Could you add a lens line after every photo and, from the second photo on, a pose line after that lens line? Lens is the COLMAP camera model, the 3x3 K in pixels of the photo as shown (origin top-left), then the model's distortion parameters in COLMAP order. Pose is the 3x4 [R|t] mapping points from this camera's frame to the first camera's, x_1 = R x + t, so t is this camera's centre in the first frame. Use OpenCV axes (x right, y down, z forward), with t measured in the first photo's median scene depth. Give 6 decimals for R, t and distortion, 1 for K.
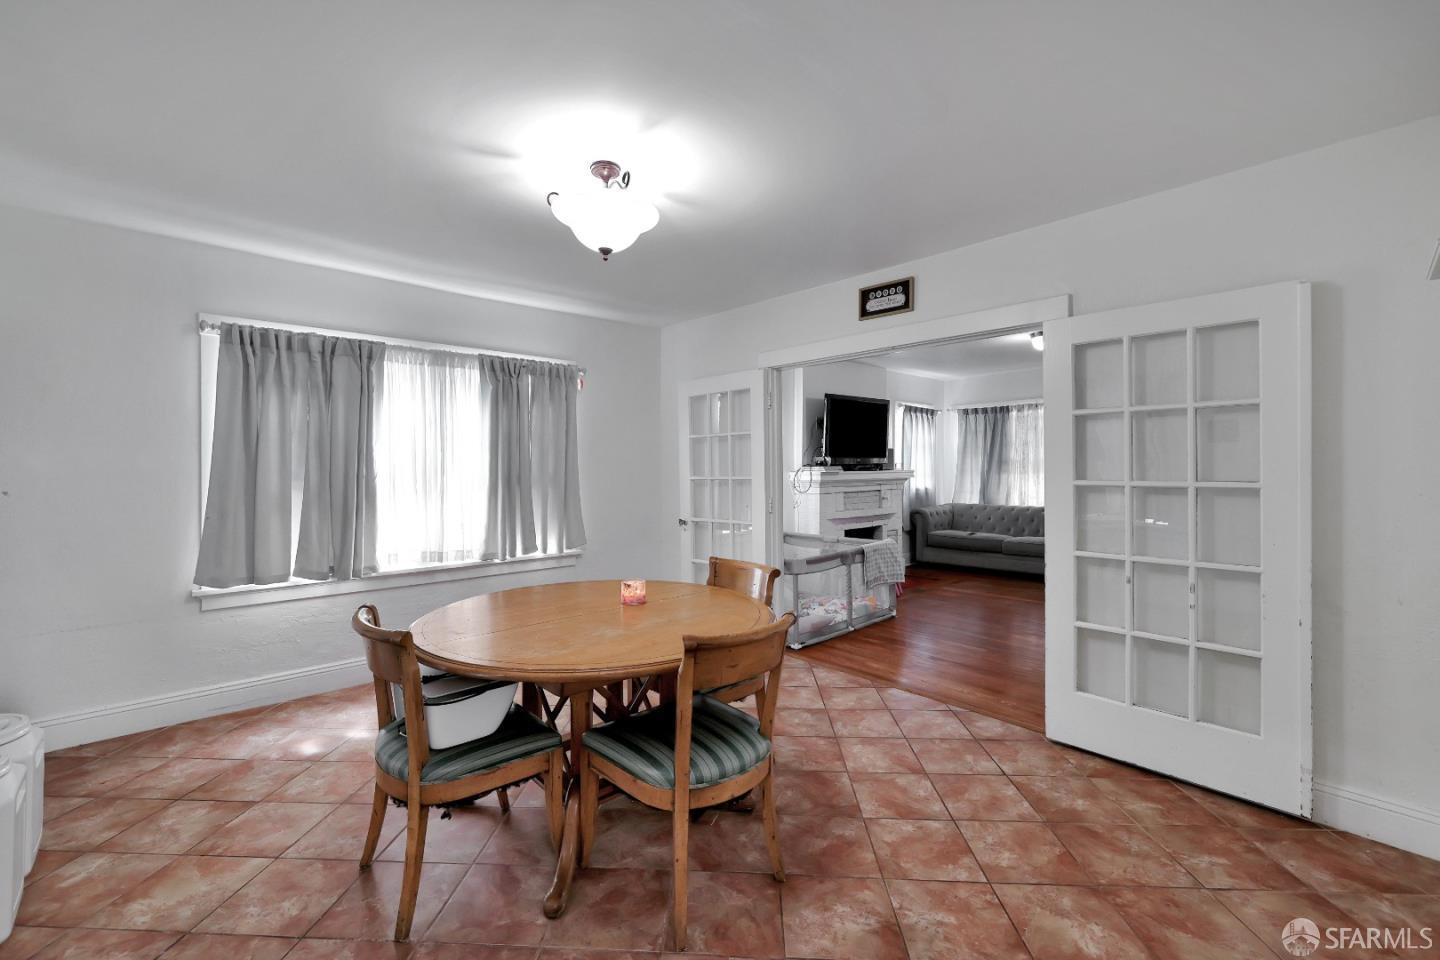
lens RADIAL K [[600.5, 0, 719.6], [0, 600.5, 469.9], [0, 0, 1]] dist [-0.002563, 0.000317]
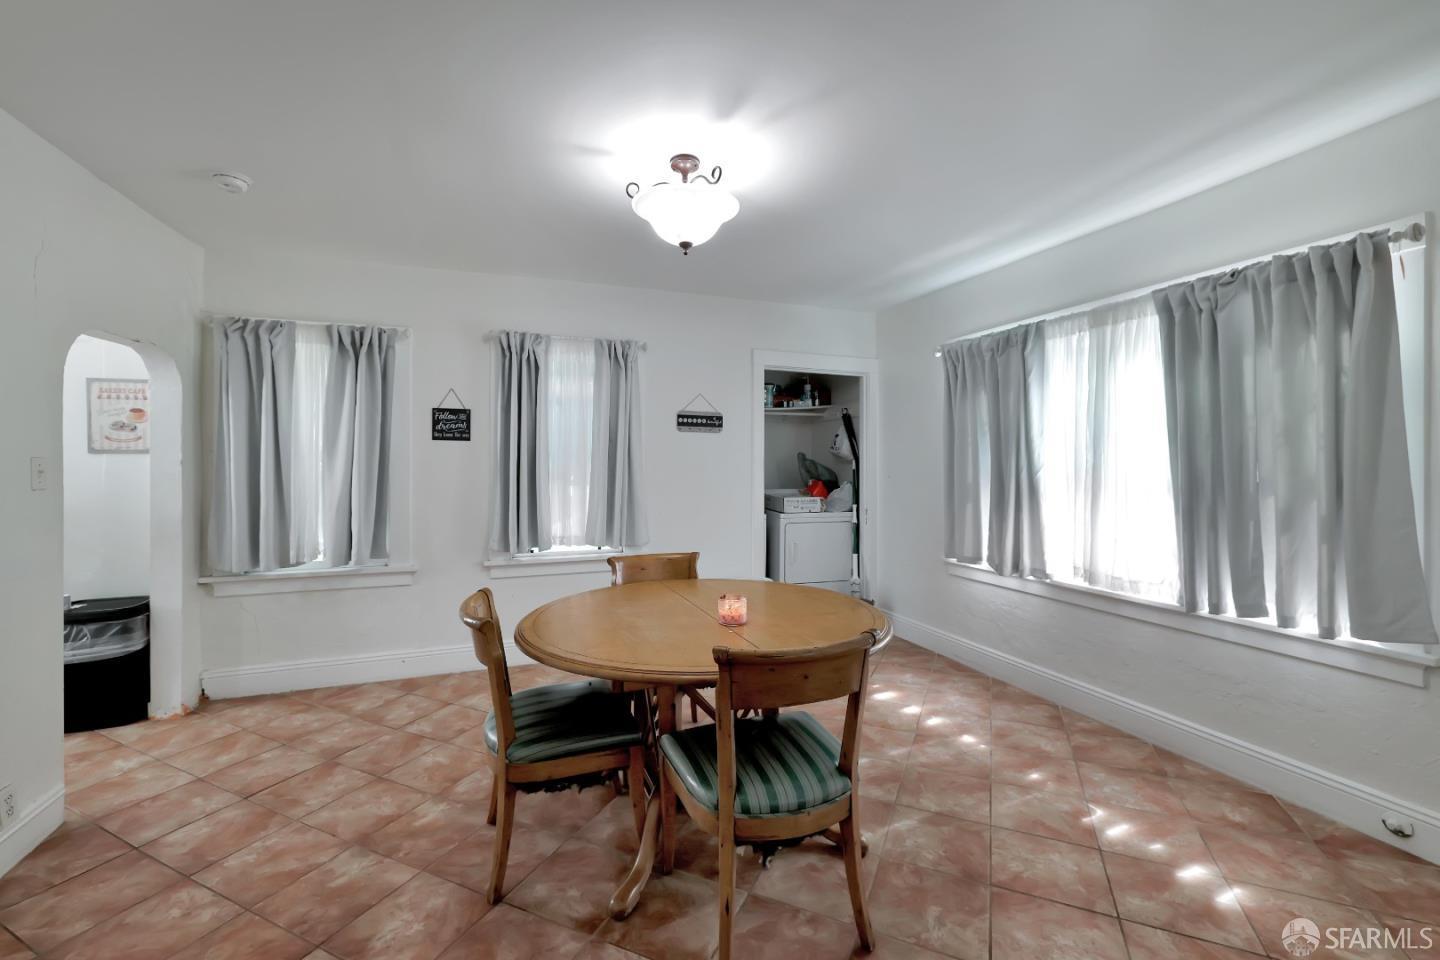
lens RADIAL K [[600.5, 0, 716.1], [0, 600.5, 464.6], [0, 0, 1]] dist [-0.002563, 0.000317]
pose [[-0.371903, 0.007010, -0.928245, 0.422587], [-0.002323, 0.999961, 0.008482, -0.005281], [0.928269, 0.005311, -0.371873, 0.838841]]
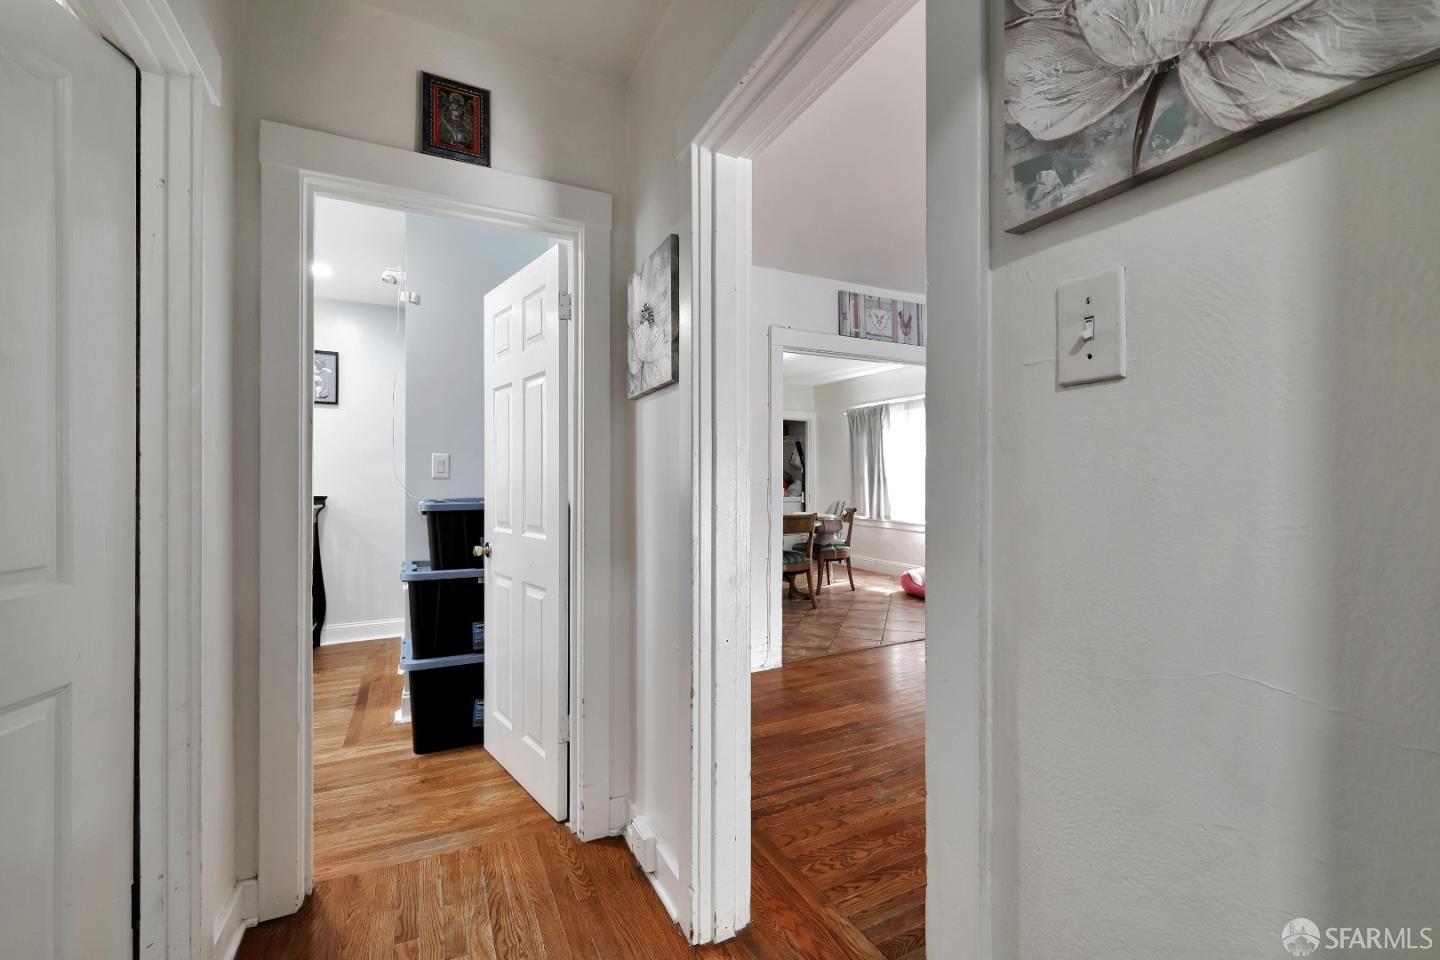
lens RADIAL K [[600.5, 0, 719.8], [0, 600.5, 478.2], [0, 0, 1]] dist [-0.002563, 0.000317]
pose [[-0.267368, 0.004657, -0.963583, 1.423842], [-0.002154, 0.999983, 0.005430, 0.024942], [0.963592, 0.003527, -0.267353, 0.945185]]
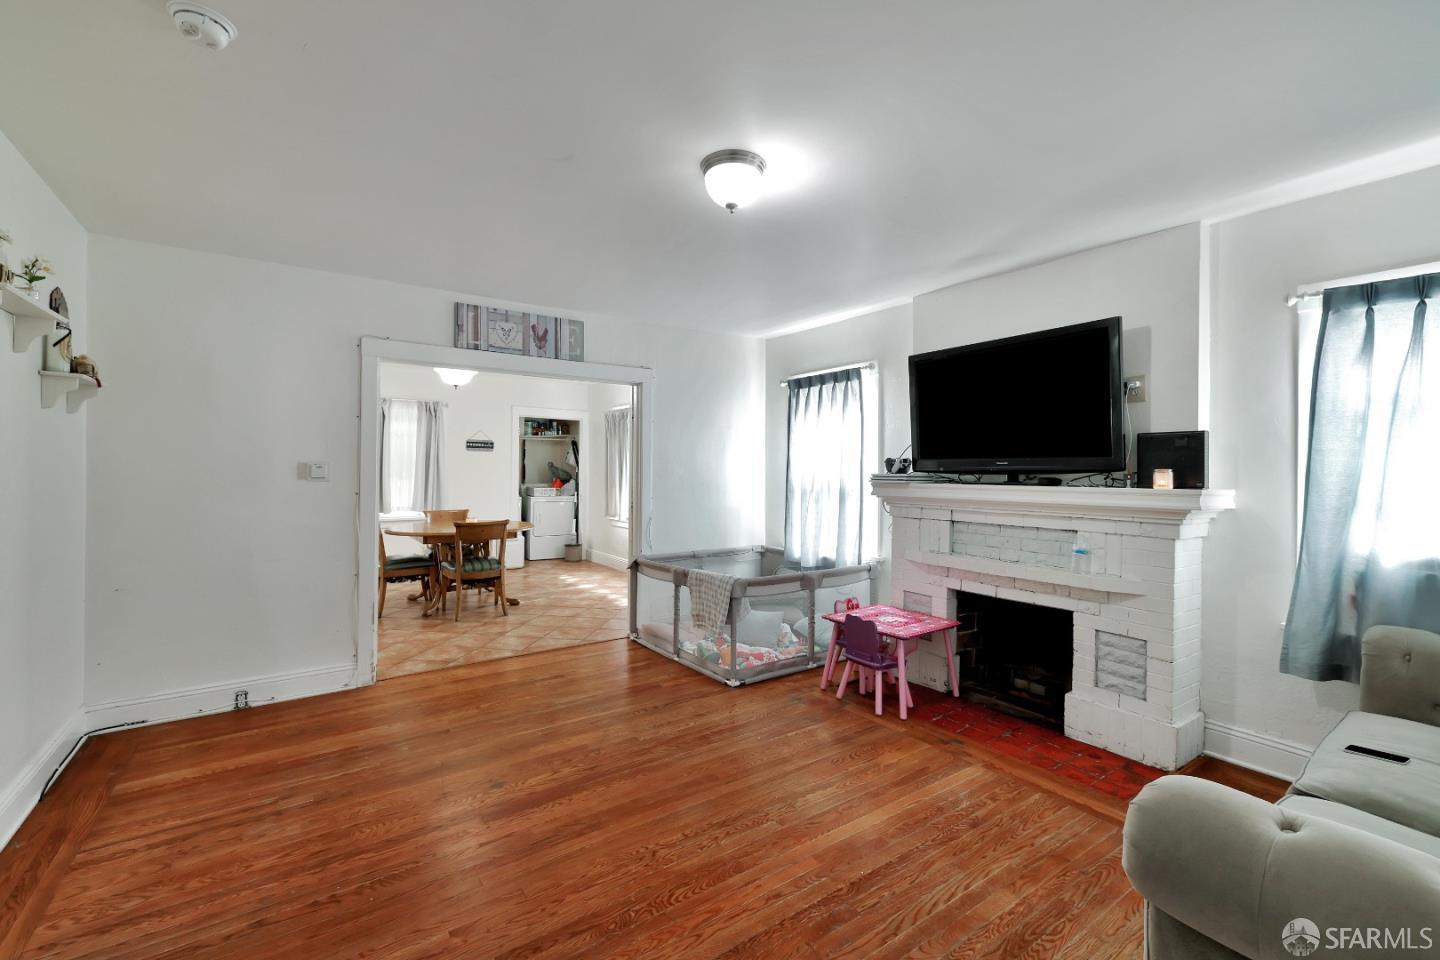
lens RADIAL K [[600.5, 0, 714.6], [0, 600.5, 473.2], [0, 0, 1]] dist [-0.002563, 0.000317]
pose [[-0.121293, 0.013653, -0.992523, 1.336841], [-0.013013, 0.999798, 0.015343, -0.022828], [0.992531, 0.014777, -0.121090, 1.441302]]
